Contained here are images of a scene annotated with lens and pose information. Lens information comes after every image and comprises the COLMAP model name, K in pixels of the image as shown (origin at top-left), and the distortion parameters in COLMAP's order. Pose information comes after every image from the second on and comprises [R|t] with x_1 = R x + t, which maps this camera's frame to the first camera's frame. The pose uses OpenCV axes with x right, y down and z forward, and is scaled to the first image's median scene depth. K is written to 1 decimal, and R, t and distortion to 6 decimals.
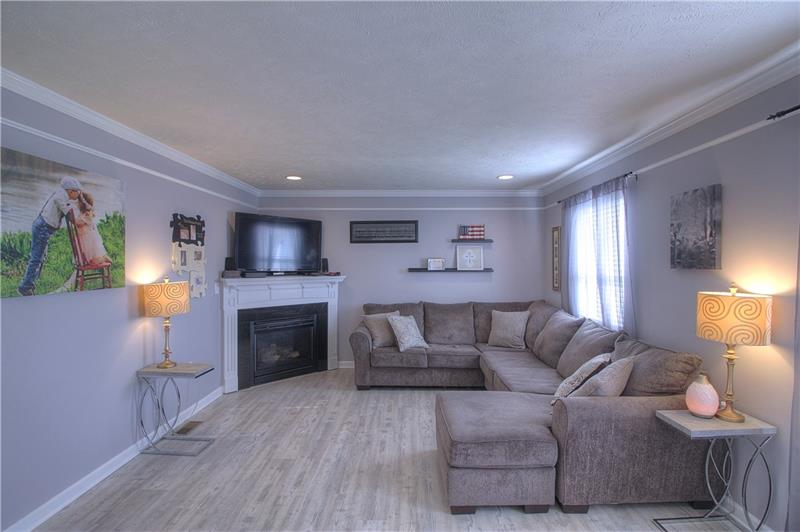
lens RADIAL K [[407.2, 0, 400.0], [0, 407.2, 266.0], [0, 0, 1]] dist [0.000223, -0.000007]
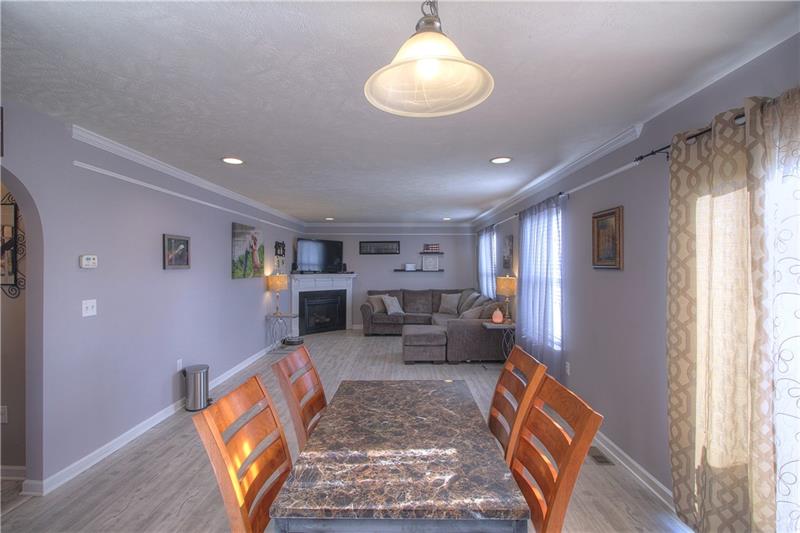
lens RADIAL K [[368.8, 0, 401.4], [0, 368.8, 263.9], [0, 0, 1]] dist [0.002480, -0.006880]
pose [[0.999858, 0.001939, 0.016747, 0.028531], [-0.001701, 0.999897, -0.014240, 0.005079], [-0.016773, 0.014210, 0.999758, -0.597694]]
